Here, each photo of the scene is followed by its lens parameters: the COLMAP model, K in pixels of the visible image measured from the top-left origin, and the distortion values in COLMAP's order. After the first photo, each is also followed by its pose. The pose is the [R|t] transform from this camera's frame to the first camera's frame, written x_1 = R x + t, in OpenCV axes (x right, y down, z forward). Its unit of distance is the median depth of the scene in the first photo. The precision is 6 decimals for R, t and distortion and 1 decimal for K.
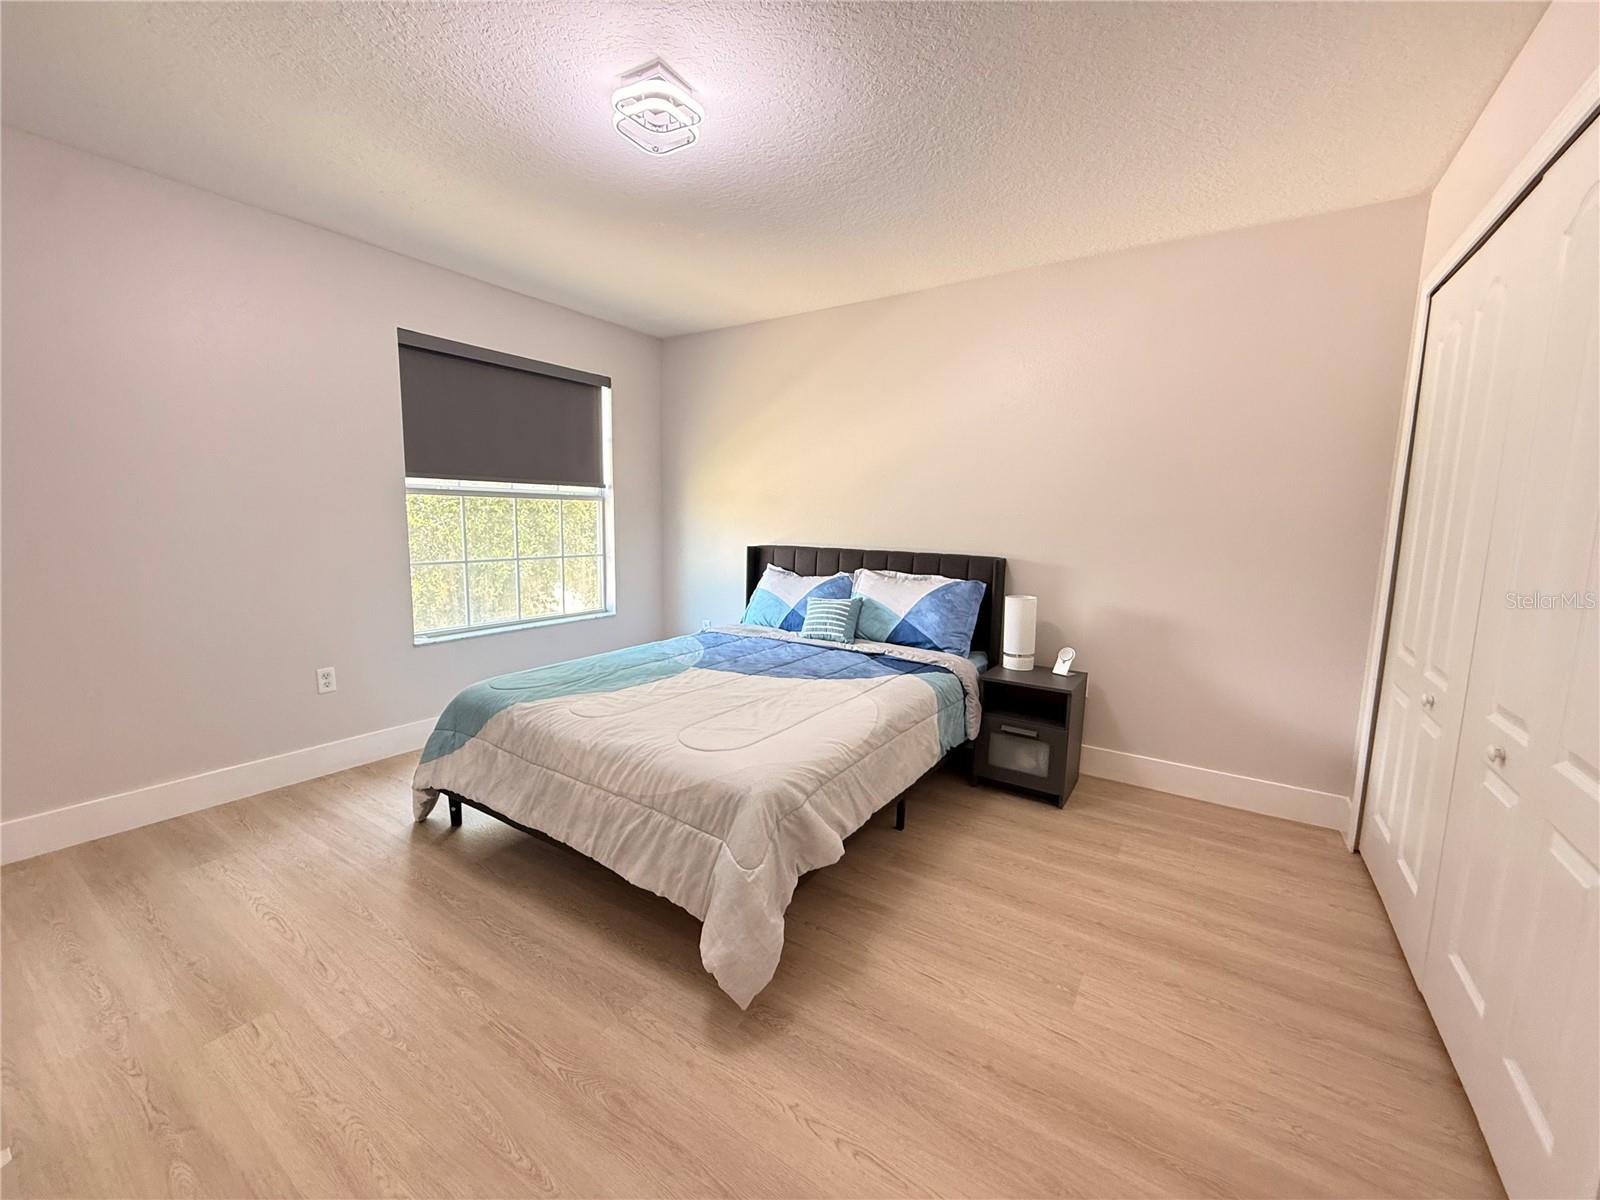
lens RADIAL K [[636.9, 0, 795.4], [0, 636.9, 598.2], [0, 0, 1]] dist [0.001865, 0.000152]
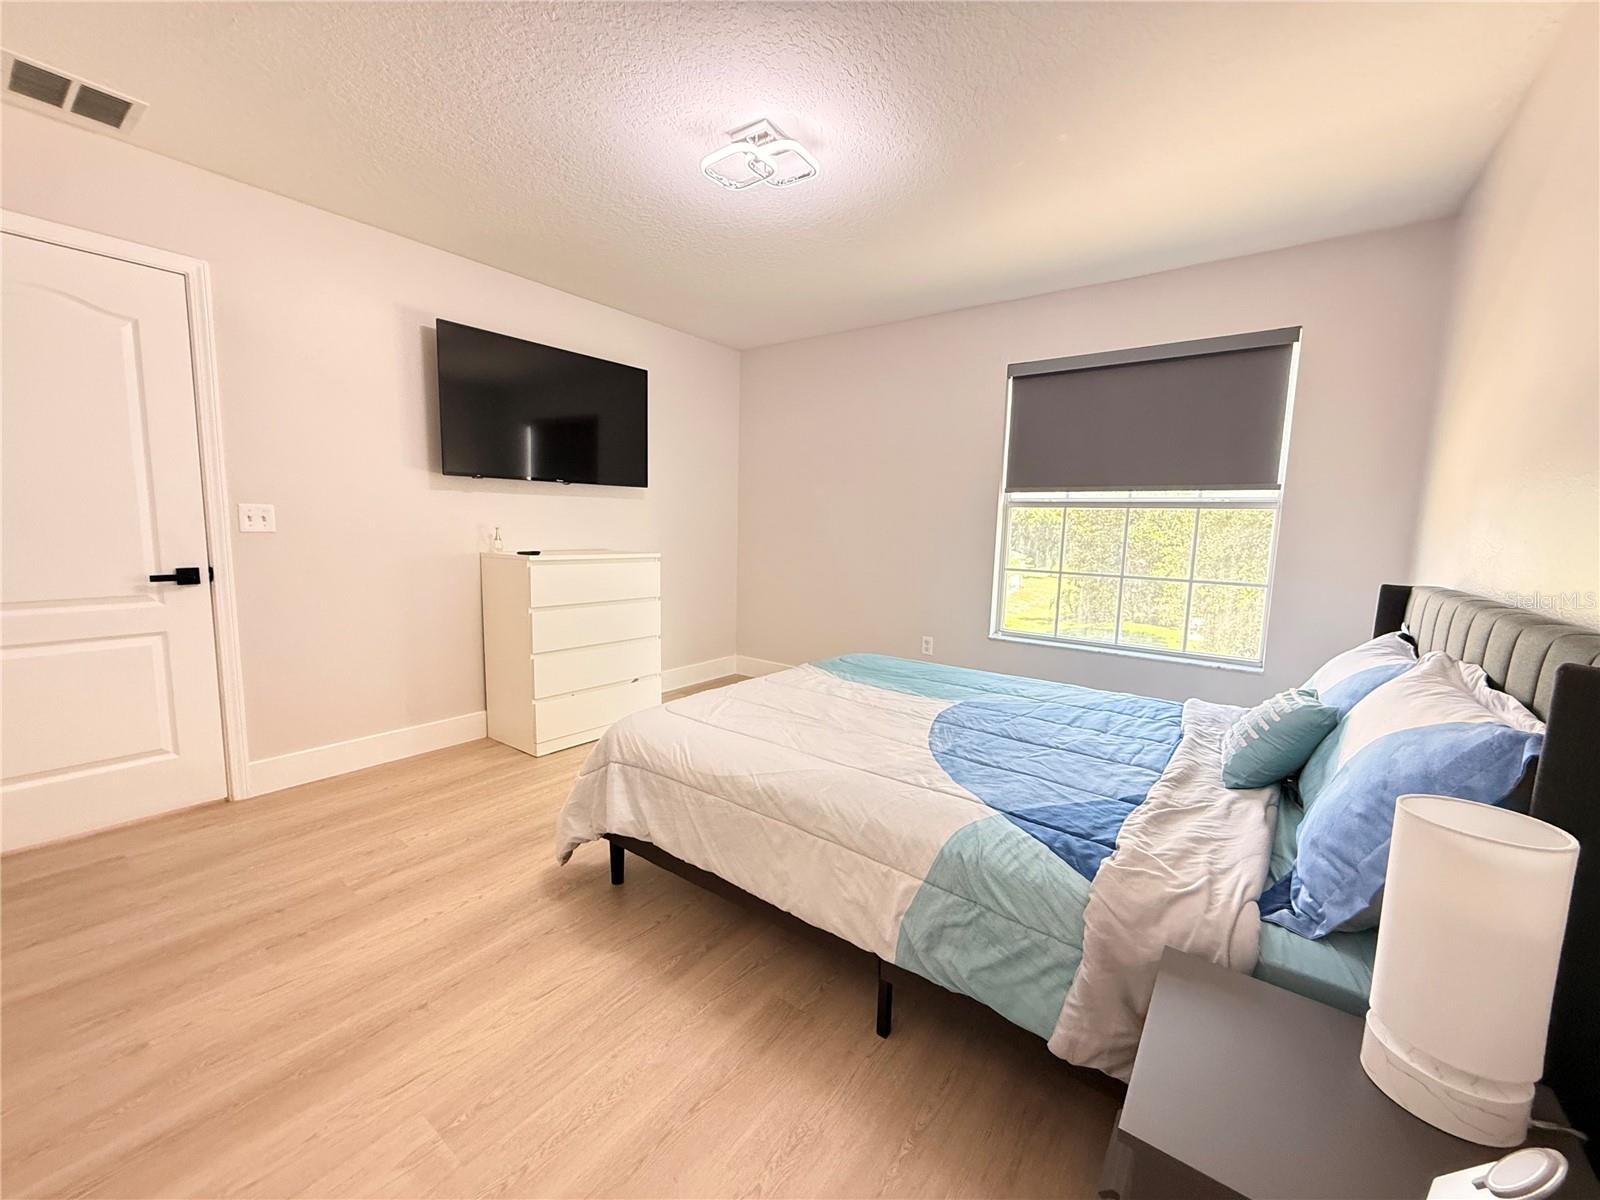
lens RADIAL K [[634.9, 0, 794.3], [0, 634.9, 598.7], [0, 0, 1]] dist [0.000960, -0.000309]
pose [[-0.058021, 0.099254, -0.993369, 0.712577], [-0.153894, 0.982262, 0.107133, -0.082467], [0.986382, 0.159089, -0.041717, 0.879071]]
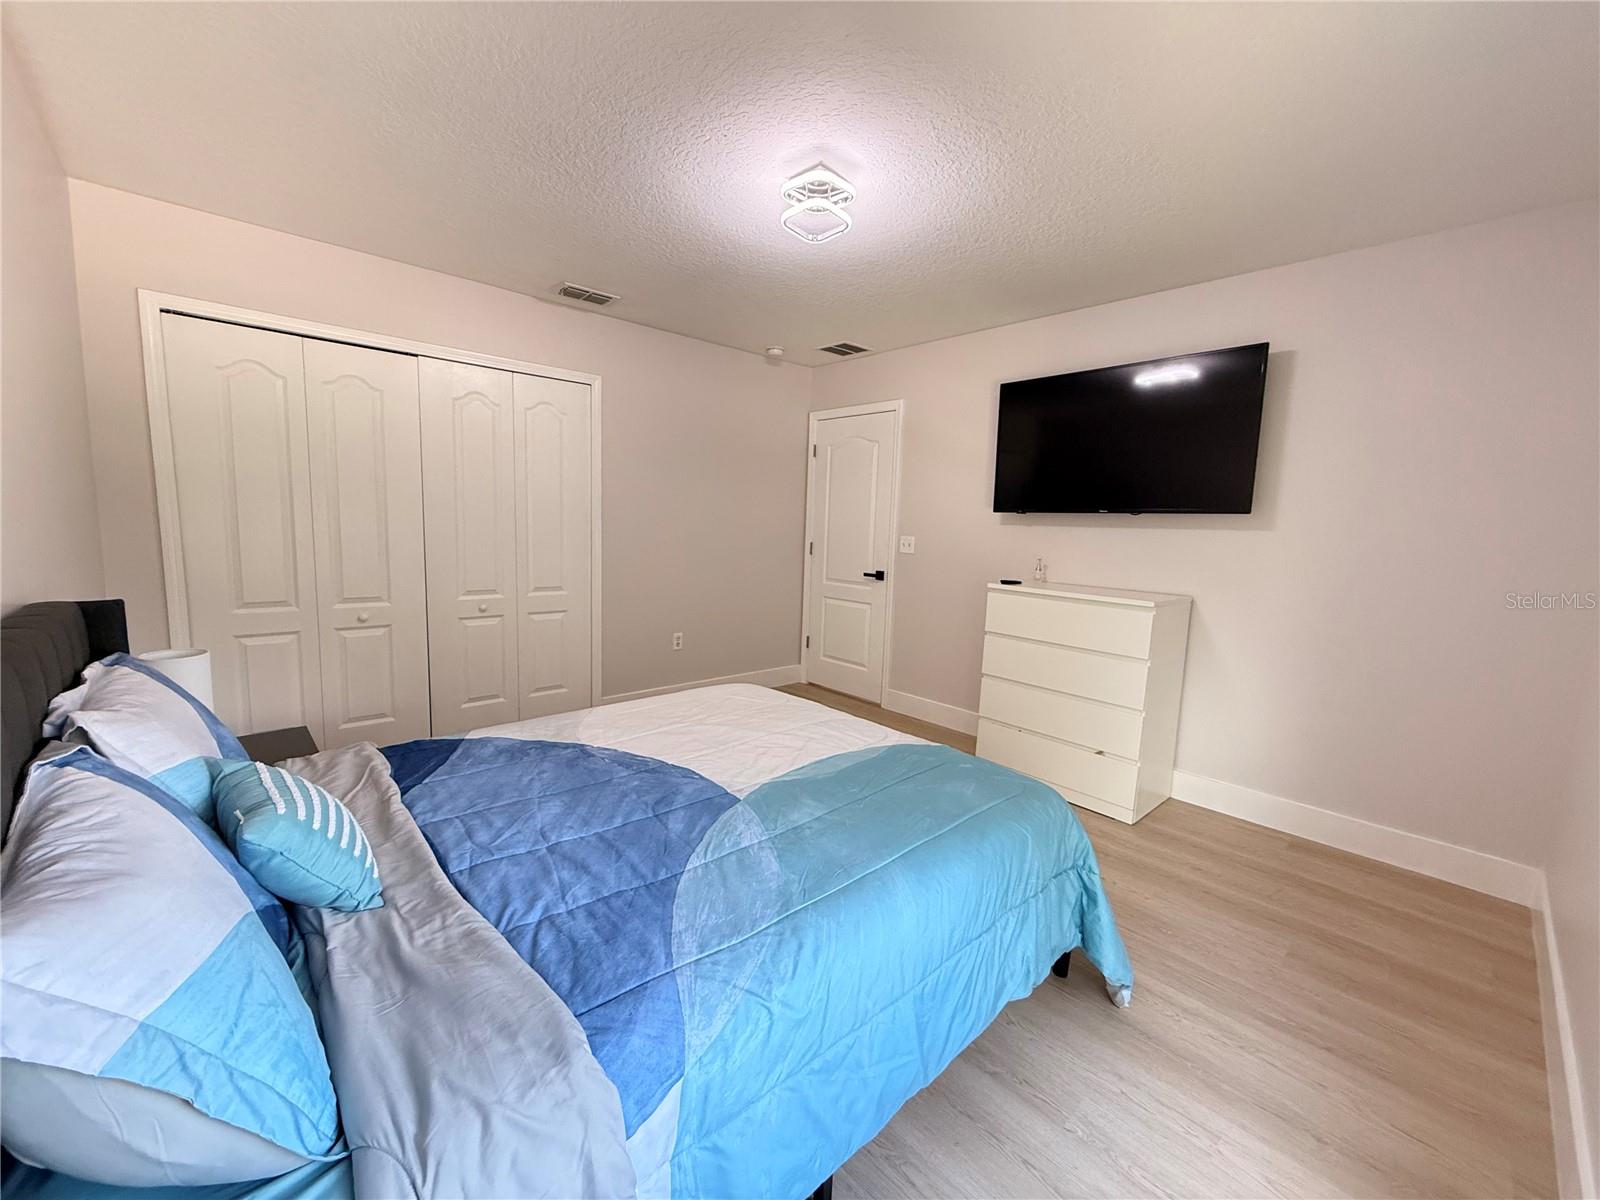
lens RADIAL K [[634.9, 0, 794.3], [0, 634.9, 598.7], [0, 0, 1]] dist [0.000960, -0.000309]
pose [[-0.970404, -0.081648, 0.227265, -0.360352], [-0.023276, 0.968350, 0.248507, -0.239095], [-0.240362, 0.235863, -0.941592, 1.646665]]
